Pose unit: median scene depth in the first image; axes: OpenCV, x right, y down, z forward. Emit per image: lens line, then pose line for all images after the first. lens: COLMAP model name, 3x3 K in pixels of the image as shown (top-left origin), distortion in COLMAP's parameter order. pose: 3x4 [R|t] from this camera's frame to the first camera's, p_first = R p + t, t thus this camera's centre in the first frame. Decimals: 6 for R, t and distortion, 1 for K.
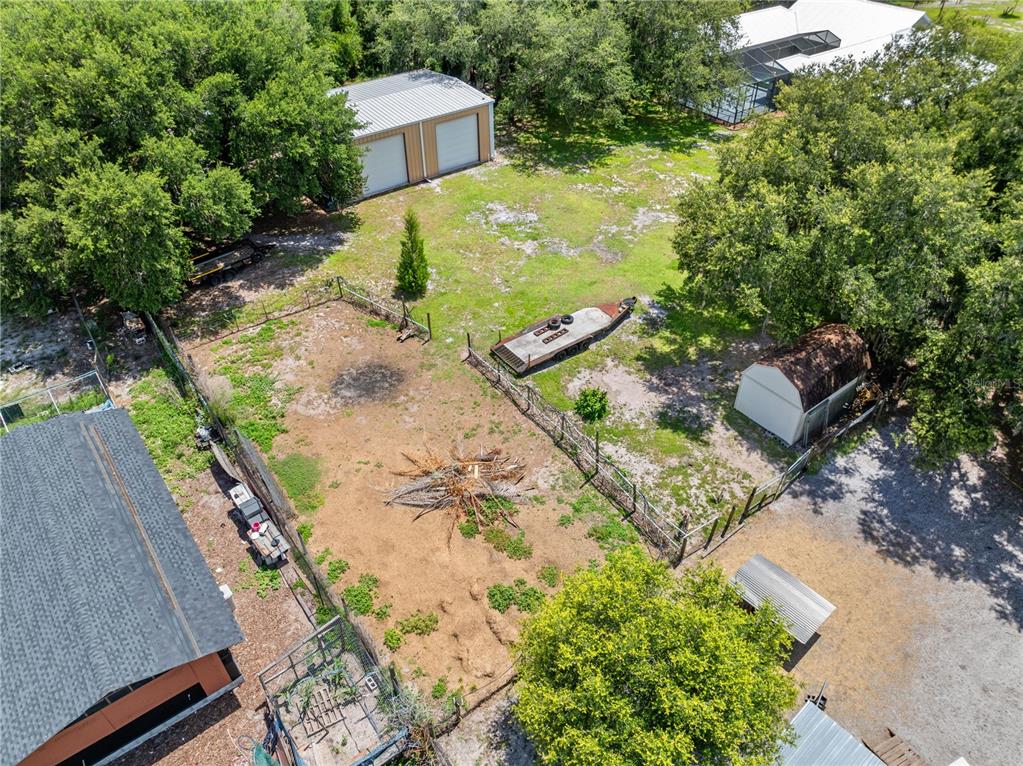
lens RADIAL K [[720.0, 0, 522.3], [0, 720.0, 384.4], [0, 0, 1]] dist [-0.051015, 0.024335]
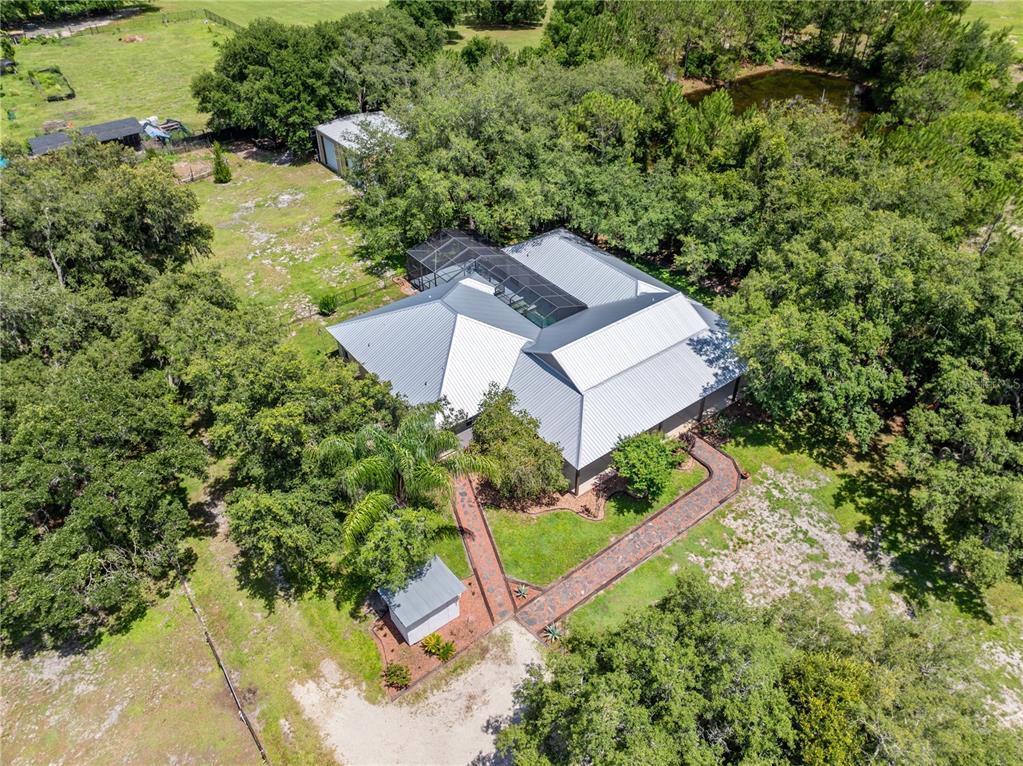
lens RADIAL K [[720.0, 0, 514.6], [0, 720.0, 380.9], [0, 0, 1]] dist [-0.051015, 0.024335]
pose [[-0.007229, 0.616350, -0.787439, 1.879885], [-0.644855, 0.598975, 0.474755, -1.345174], [0.764271, 0.511216, 0.393126, 1.144772]]
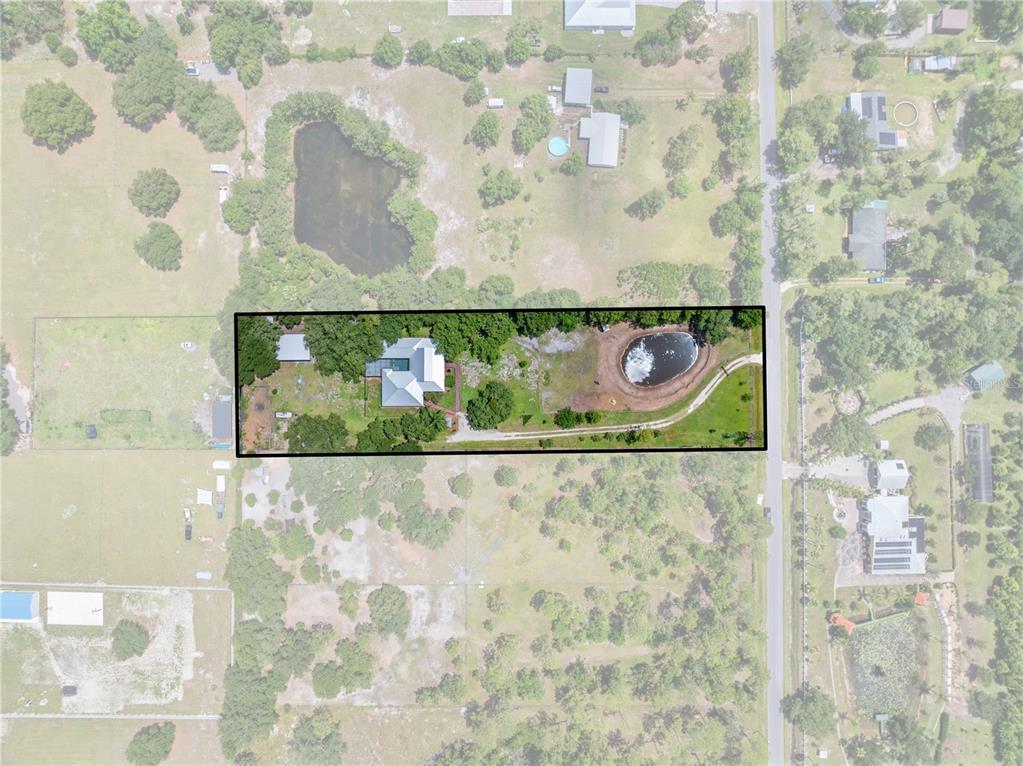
lens RADIAL K [[720.0, 0, 513.1], [0, 720.0, 381.1], [0, 0, 1]] dist [-0.051015, 0.024335]
pose [[0.796091, 0.604583, -0.026791, 1.746130], [-0.385759, 0.541067, 0.747286, -6.078302], [0.466292, -0.584573, 0.663962, -2.356182]]
